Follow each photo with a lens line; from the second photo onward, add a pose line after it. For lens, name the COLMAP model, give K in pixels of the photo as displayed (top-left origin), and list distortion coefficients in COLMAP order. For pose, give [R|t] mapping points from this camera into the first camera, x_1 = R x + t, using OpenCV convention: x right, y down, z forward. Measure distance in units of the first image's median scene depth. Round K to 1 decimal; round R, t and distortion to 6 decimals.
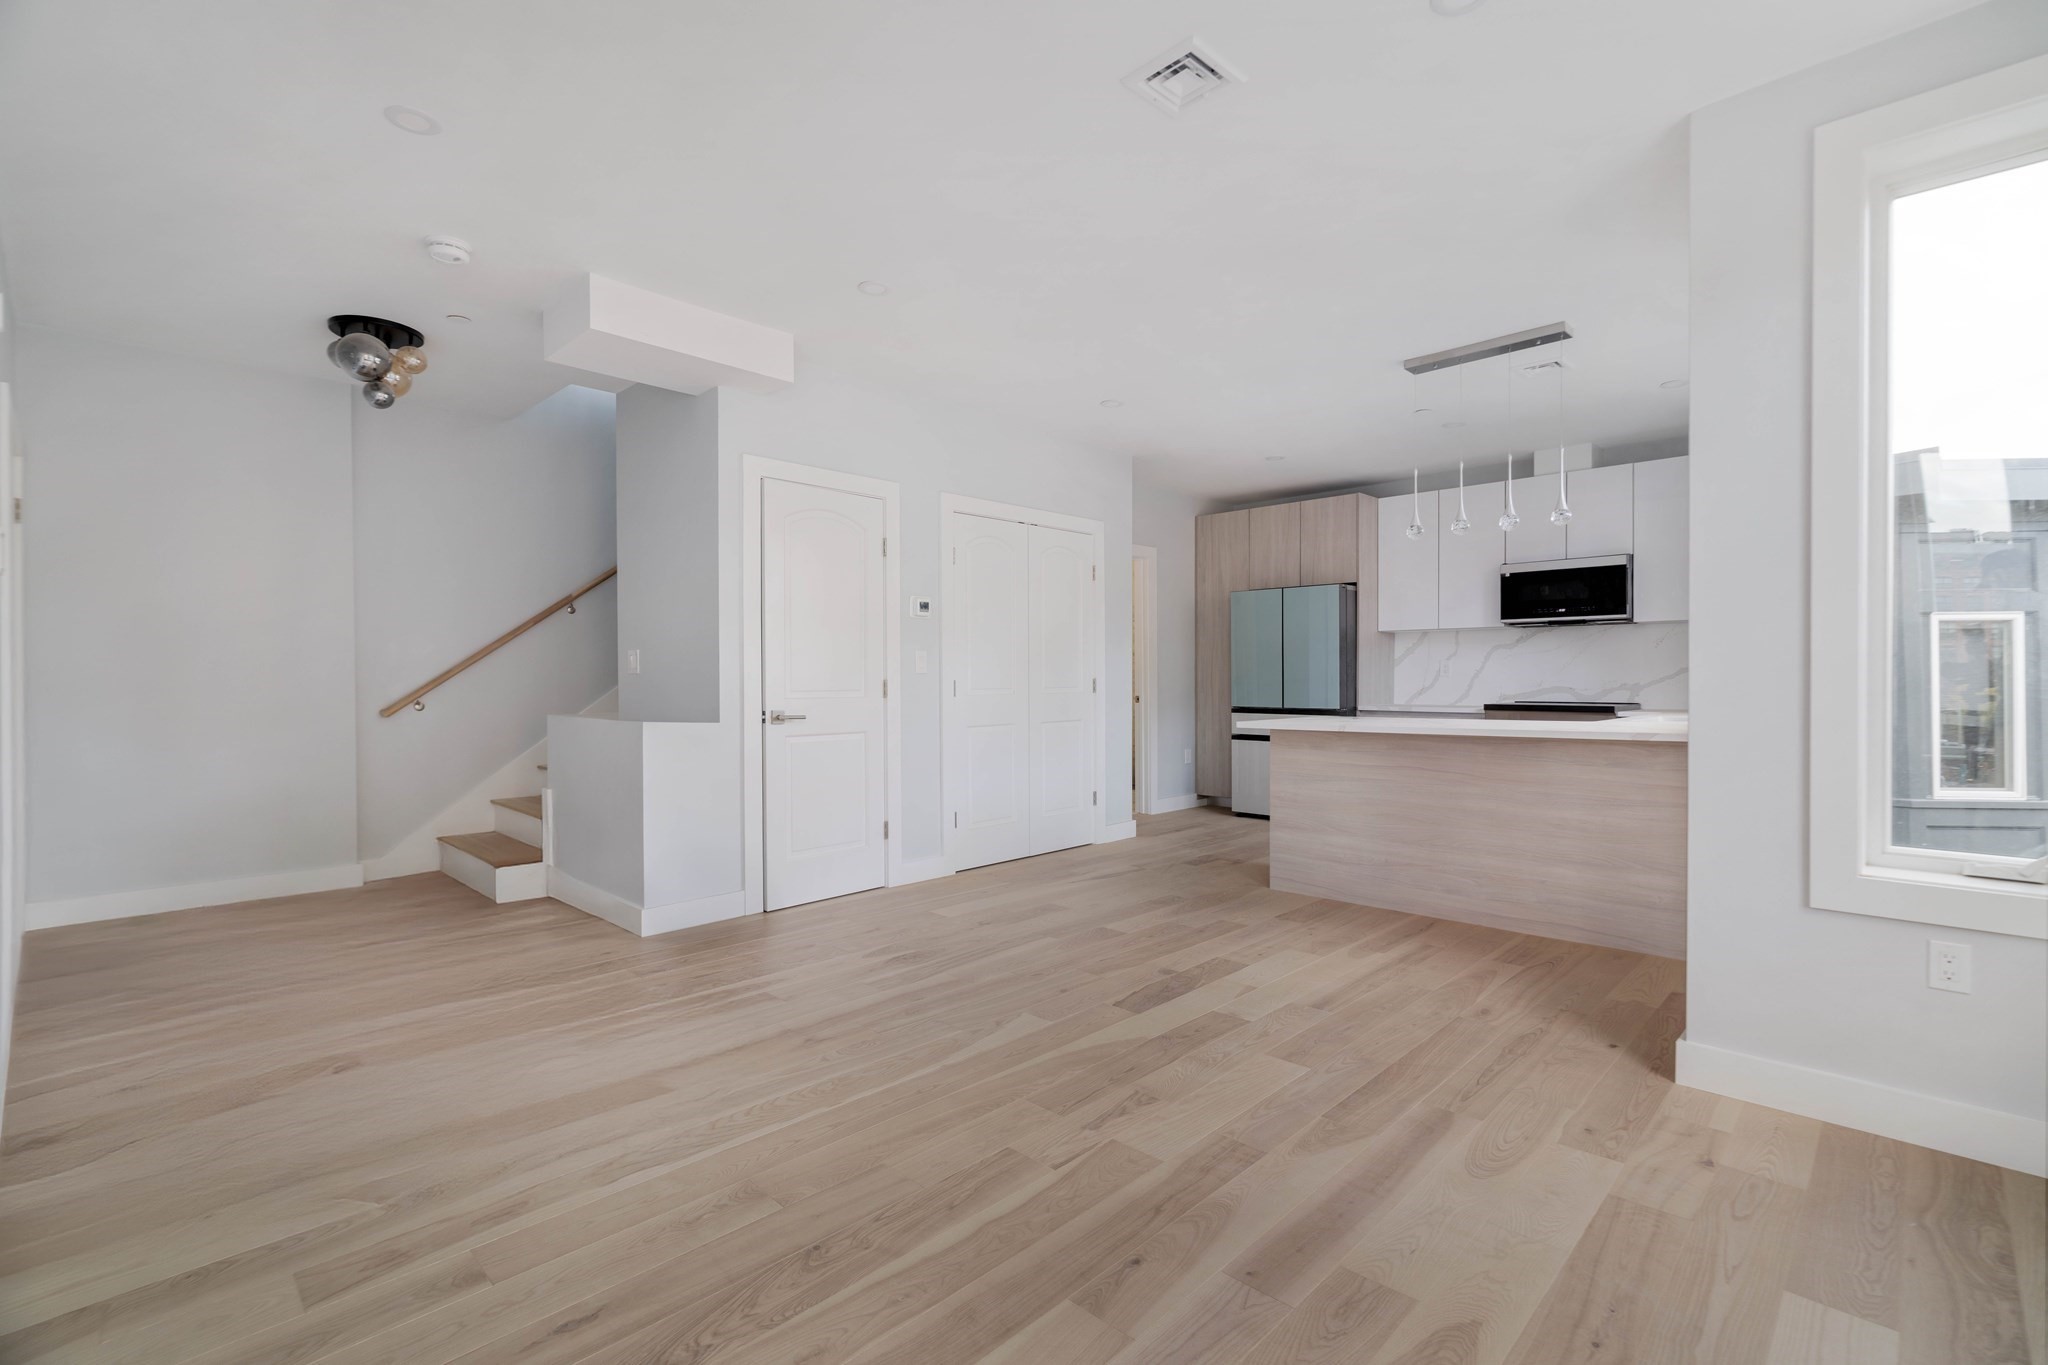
lens RADIAL K [[927.9, 0, 1038.4], [0, 927.9, 676.5], [0, 0, 1]] dist [-0.009778, 0.002669]
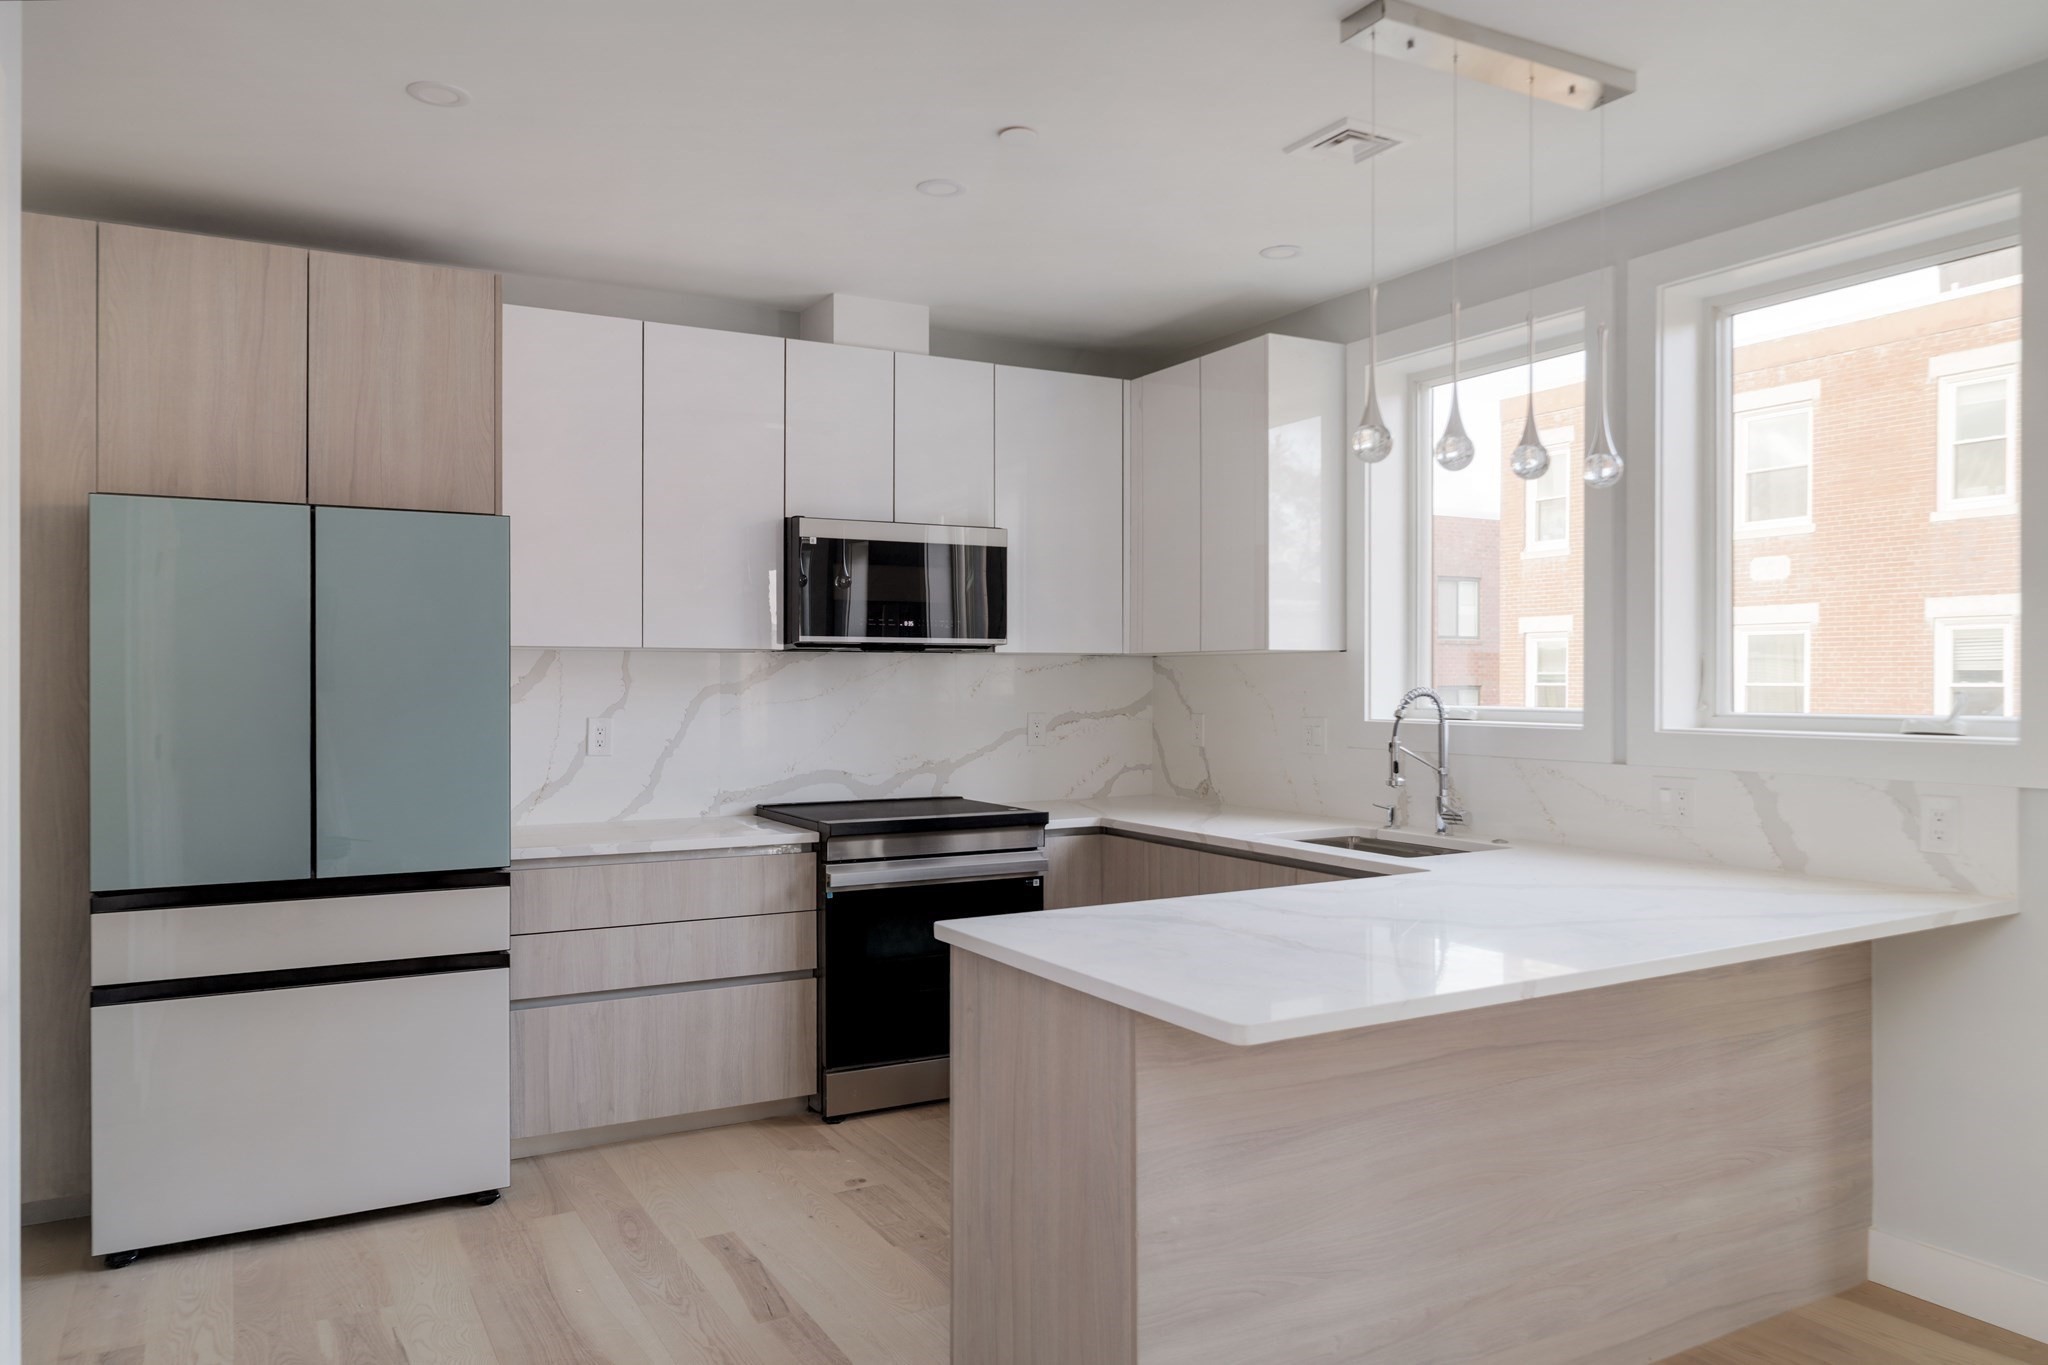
lens RADIAL K [[1415.1, 0, 1029.6], [0, 1415.1, 683.5], [0, 0, 1]] dist [-0.005911, 0.001764]
pose [[0.281133, -0.000164, 0.959669, -0.224736], [-0.002903, 0.999995, 0.001021, -0.057559], [-0.959664, -0.003073, 0.281131, 1.032942]]
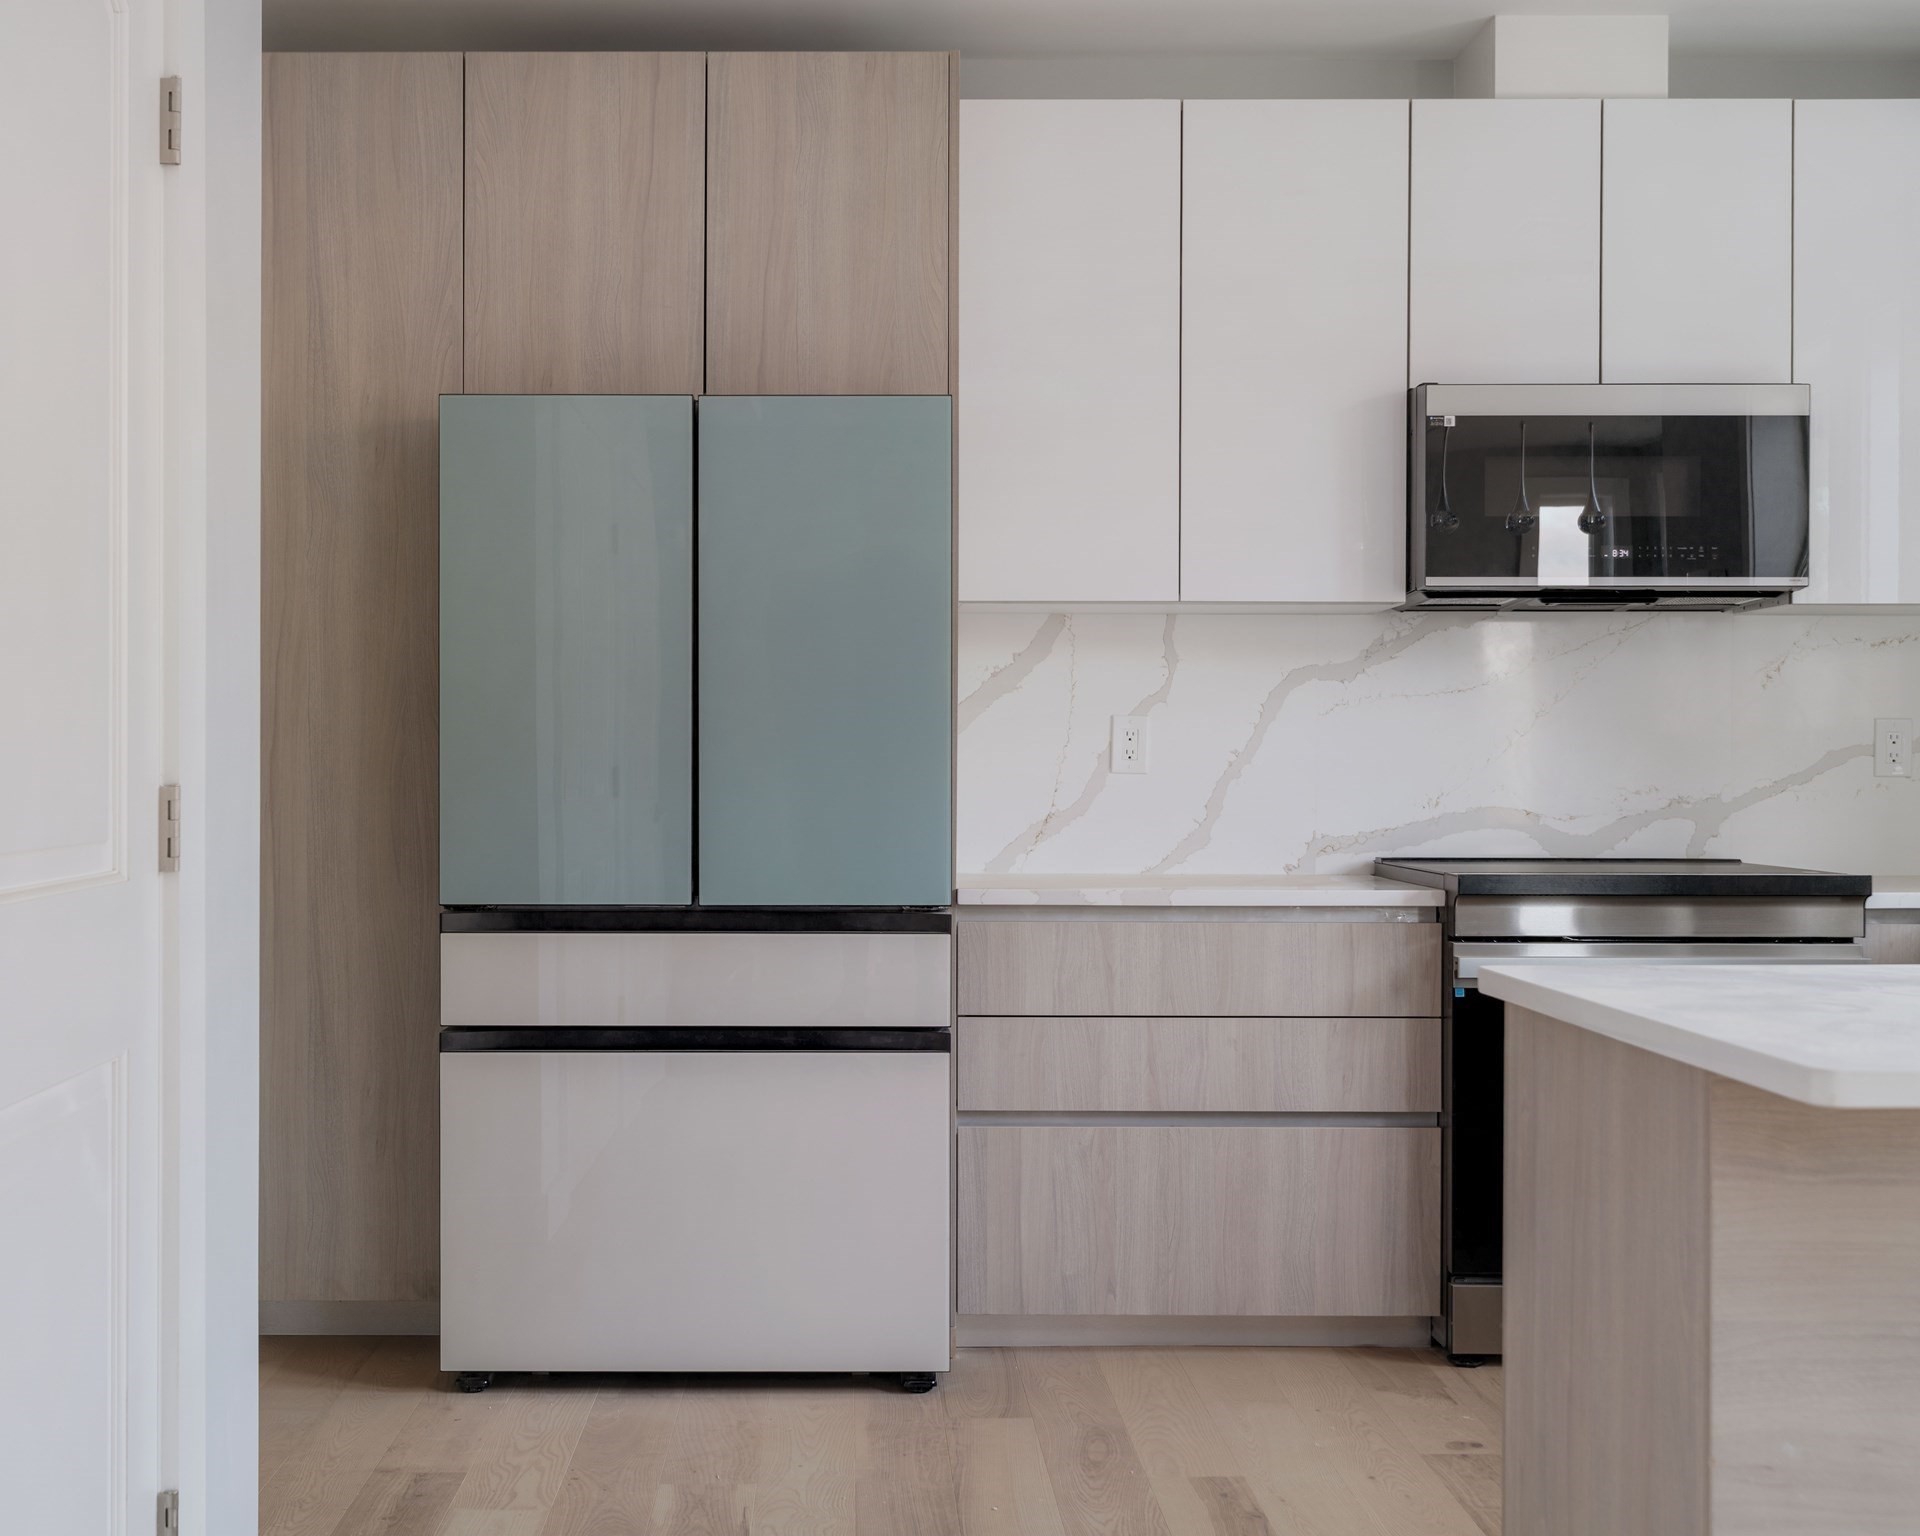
lens RADIAL K [[2298.7, 0, 843.4], [0, 2298.7, 784.4], [0, 0, 1]] dist [0.002456, 0.000000]
pose [[0.719369, -0.000559, 0.694628, -0.187945], [-0.005210, 0.999967, 0.006200, -0.000730], [-0.694609, -0.008080, 0.719343, 0.917832]]
